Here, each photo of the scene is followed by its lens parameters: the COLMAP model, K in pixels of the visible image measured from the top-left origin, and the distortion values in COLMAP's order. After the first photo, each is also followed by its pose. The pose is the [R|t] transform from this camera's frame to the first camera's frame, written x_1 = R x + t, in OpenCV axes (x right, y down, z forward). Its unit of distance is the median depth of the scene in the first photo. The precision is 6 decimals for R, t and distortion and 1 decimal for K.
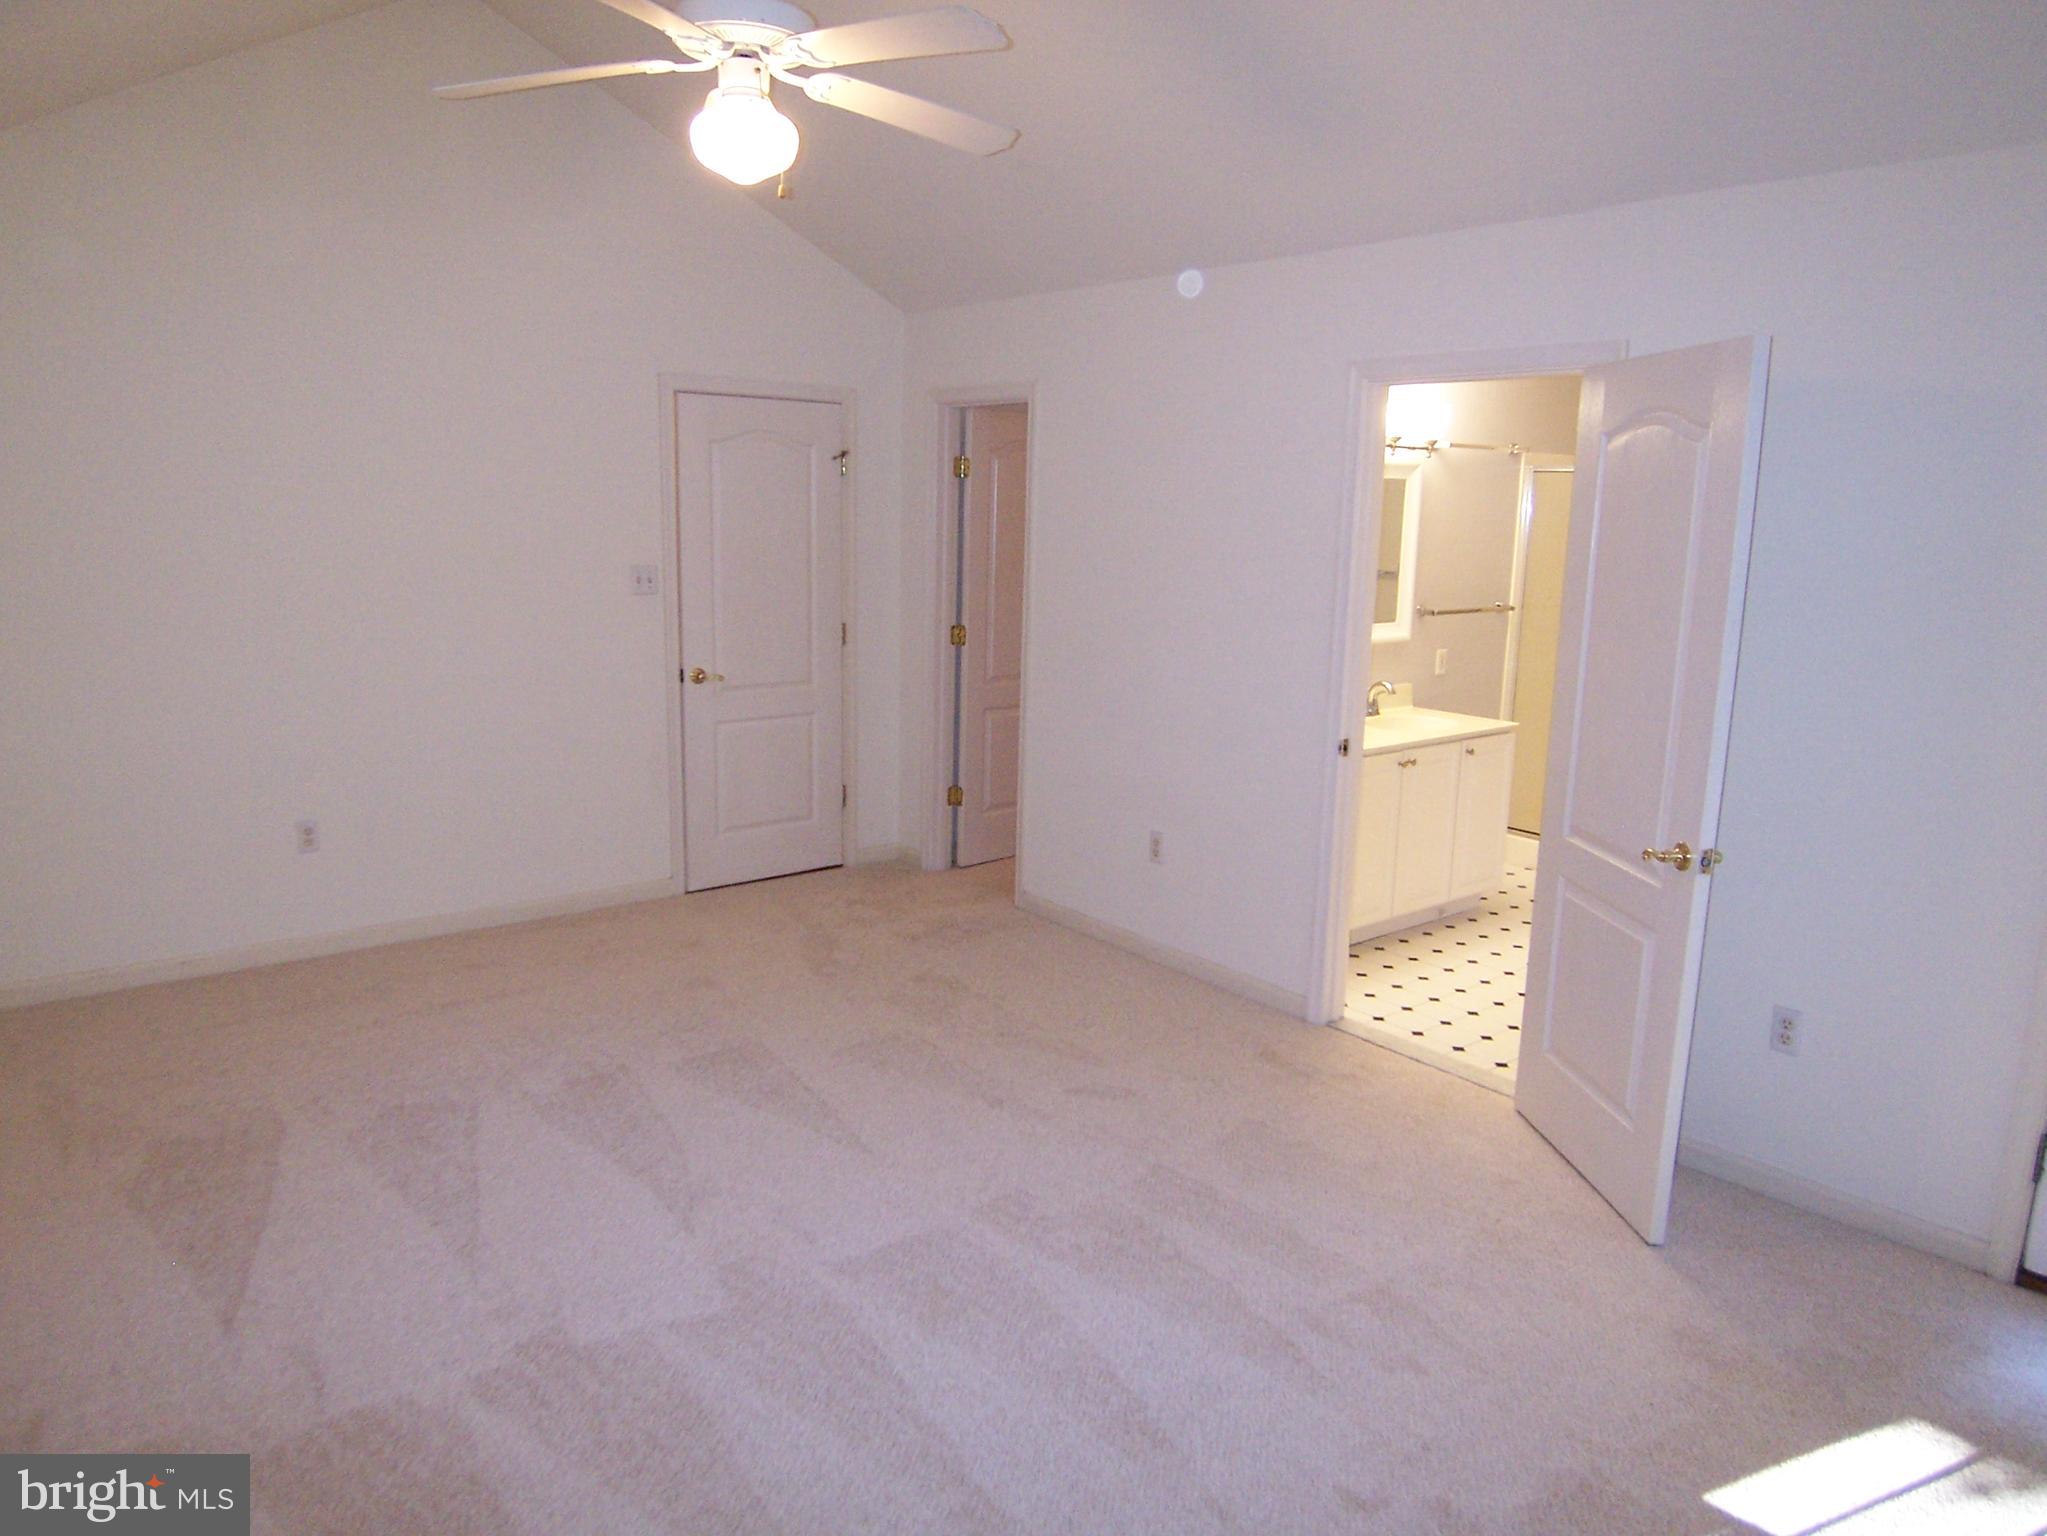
lens RADIAL K [[1407.9, 0, 1024.2], [0, 1407.9, 767.6], [0, 0, 1]] dist [-0.013265, -0.042073]
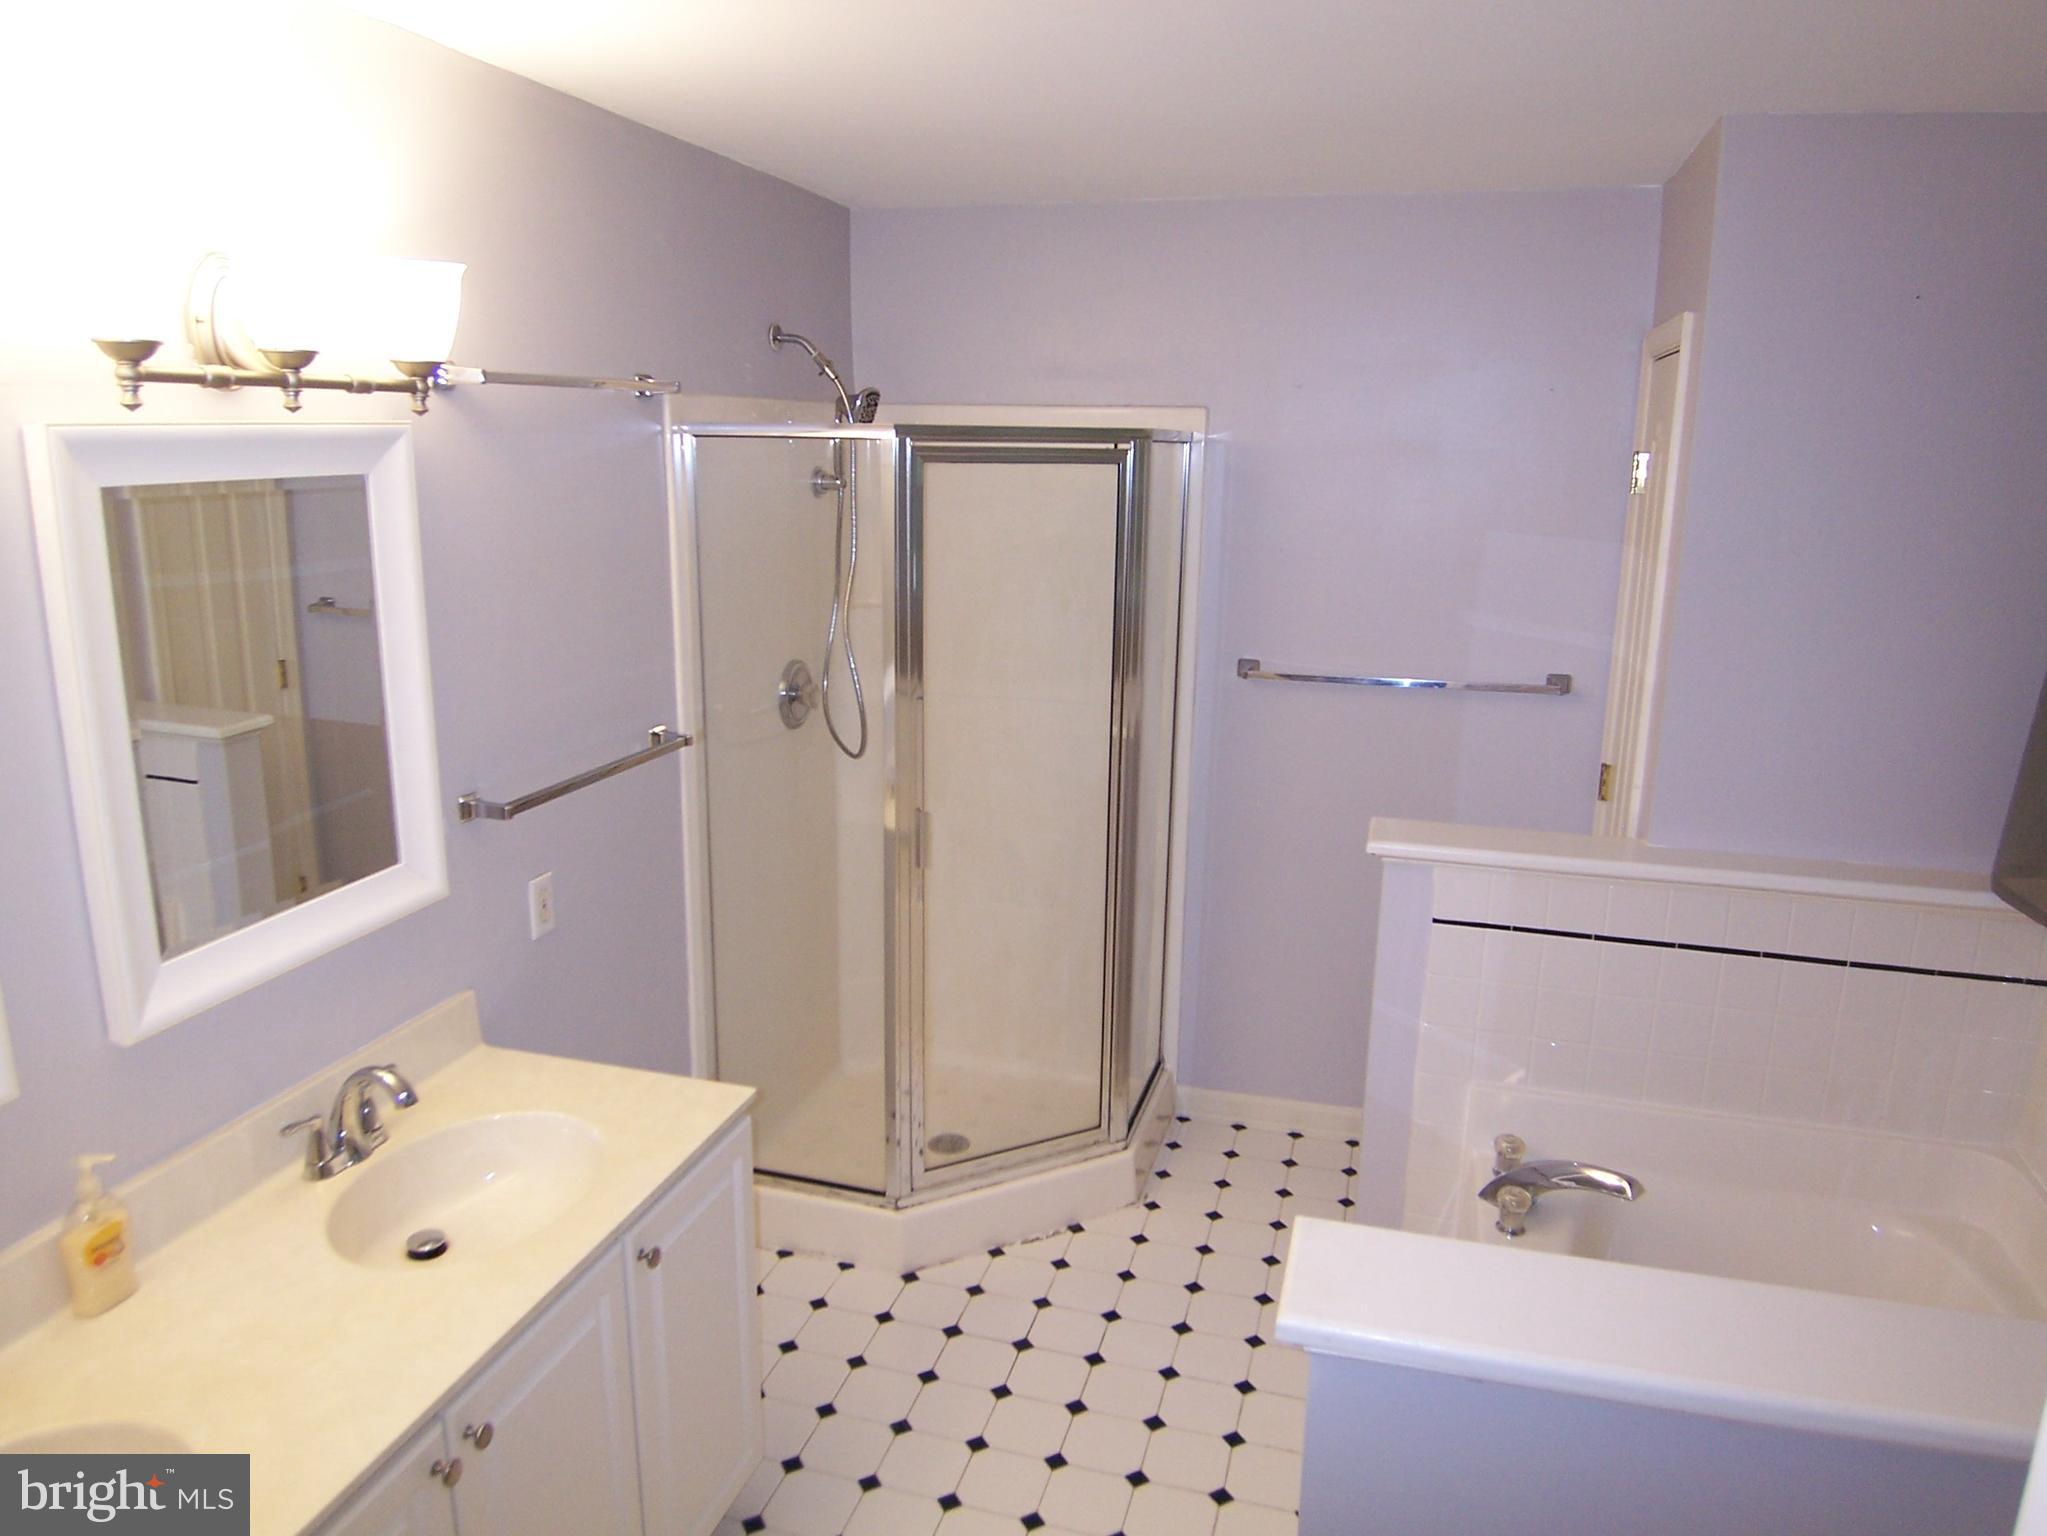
lens RADIAL K [[1407.9, 0, 1036.1], [0, 1407.9, 770.2], [0, 0, 1]] dist [-0.013265, -0.042073]
pose [[0.819667, -0.137168, 0.556175, 0.196707], [0.109317, 0.990520, 0.083183, -0.137168], [-0.562312, -0.007383, 0.826892, 0.592232]]
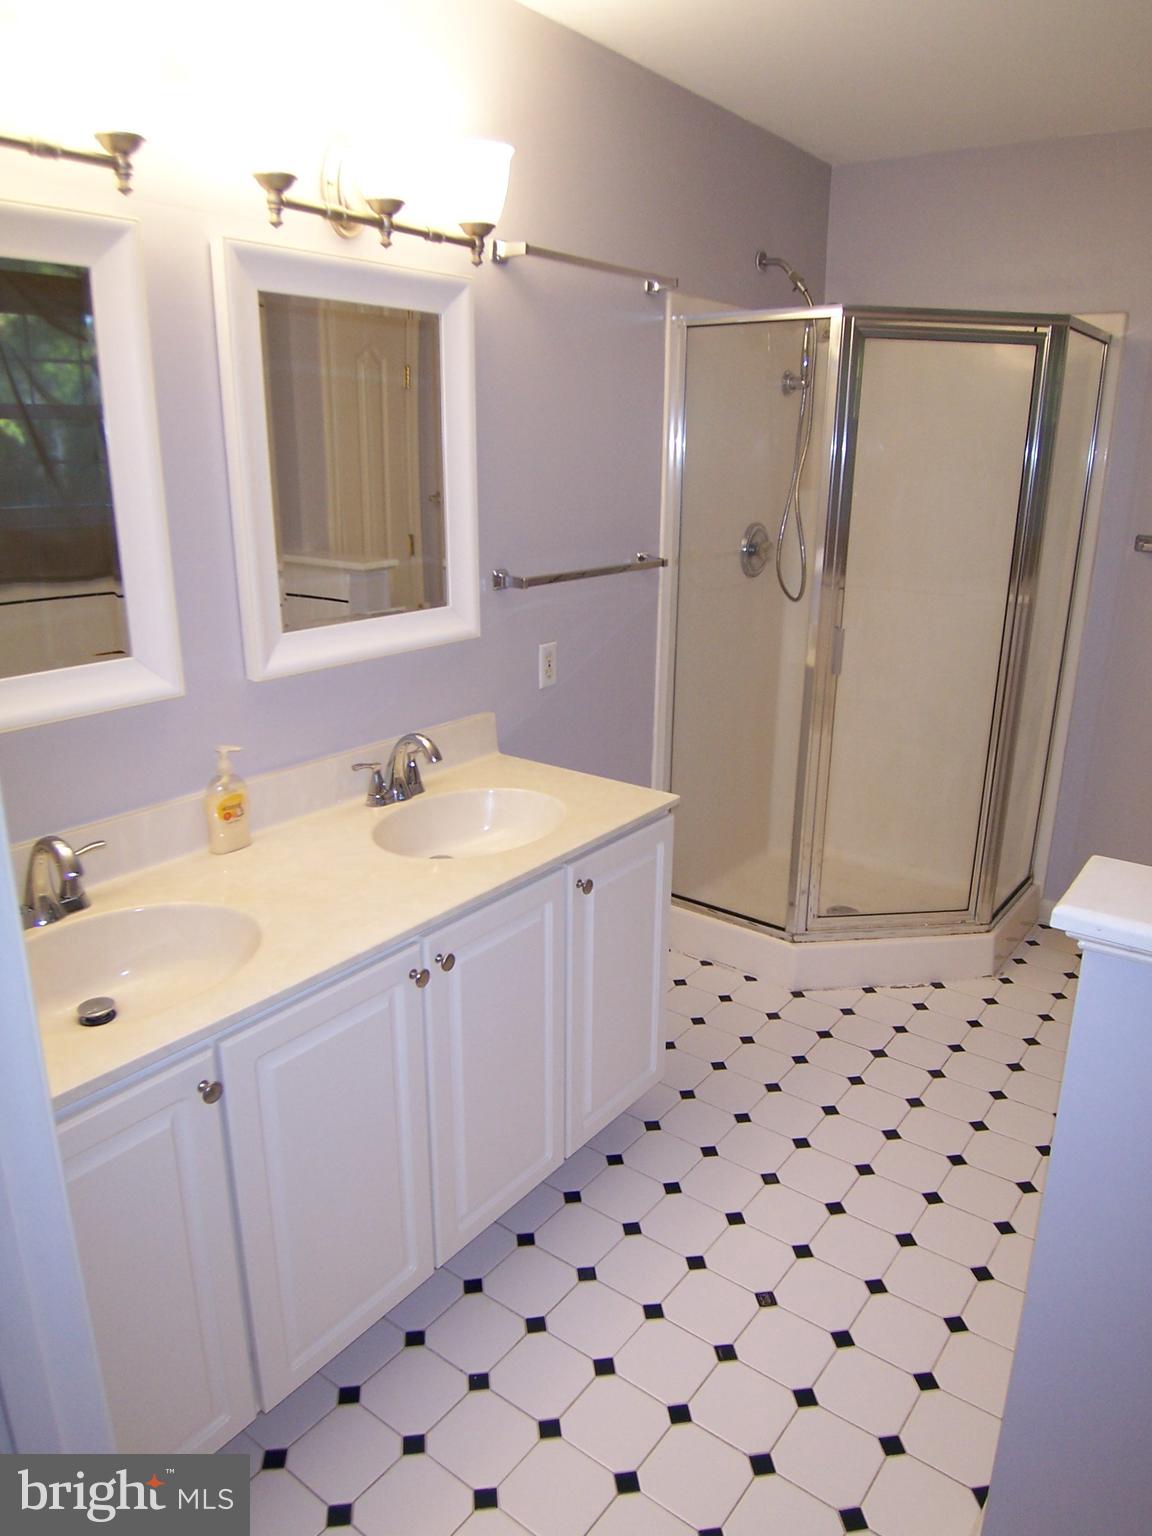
lens RADIAL K [[1056.4, 0, 584.6], [0, 1056.4, 778.3], [0, 0, 1]] dist [-0.013265, -0.042073]
pose [[0.969199, -0.083762, 0.231597, 0.213951], [0.056319, 0.990848, 0.122673, -0.083691], [-0.239752, -0.105852, 0.965046, 0.593516]]
